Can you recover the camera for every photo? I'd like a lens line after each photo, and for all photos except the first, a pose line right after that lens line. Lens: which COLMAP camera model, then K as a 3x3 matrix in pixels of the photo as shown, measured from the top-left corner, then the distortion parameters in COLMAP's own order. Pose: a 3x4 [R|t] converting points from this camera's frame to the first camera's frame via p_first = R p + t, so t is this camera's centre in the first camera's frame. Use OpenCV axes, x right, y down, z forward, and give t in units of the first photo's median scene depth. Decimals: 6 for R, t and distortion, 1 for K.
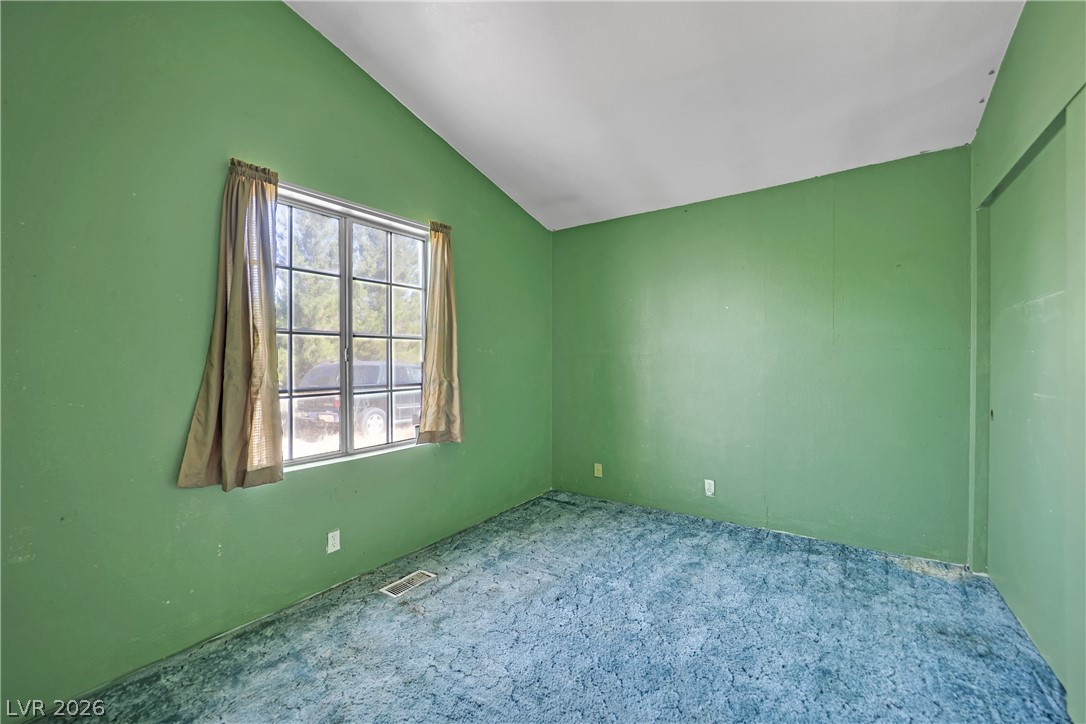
lens RADIAL K [[455.7, 0, 534.8], [0, 455.7, 361.2], [0, 0, 1]] dist [-0.020676, 0.000084]
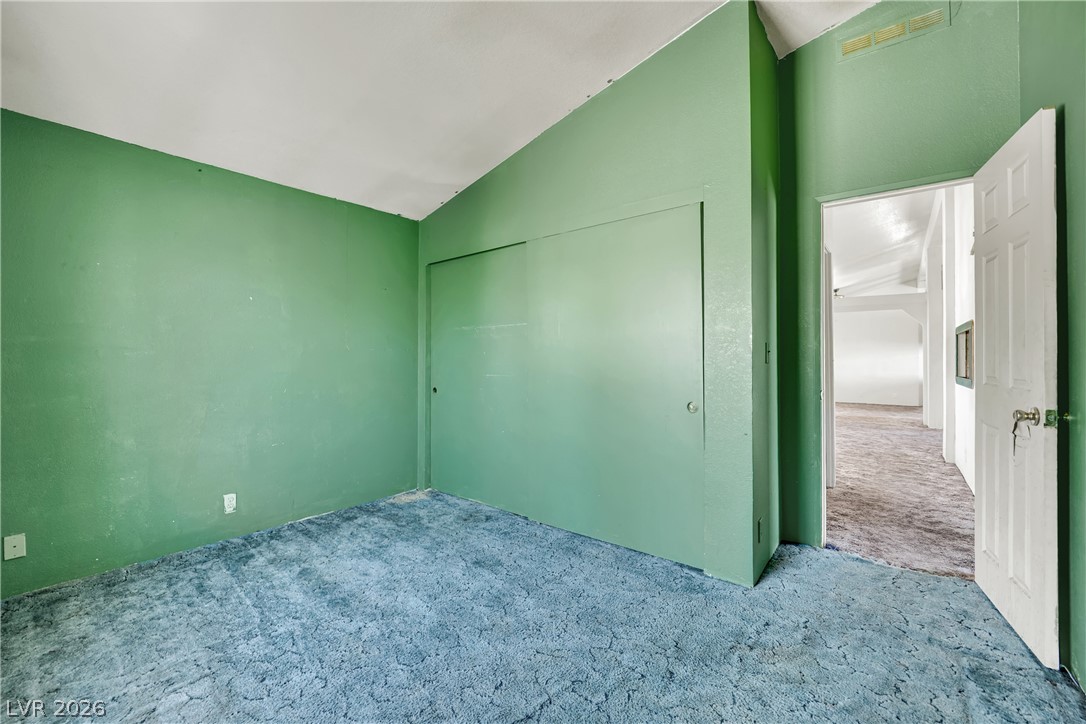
lens RADIAL K [[455.7, 0, 535.4], [0, 455.7, 361.8], [0, 0, 1]] dist [-0.020676, 0.000084]
pose [[0.047393, -0.000262, 0.998876, -0.565902], [-0.000471, 1.000000, 0.000285, 0.010115], [-0.998876, -0.000484, 0.047393, 0.471683]]
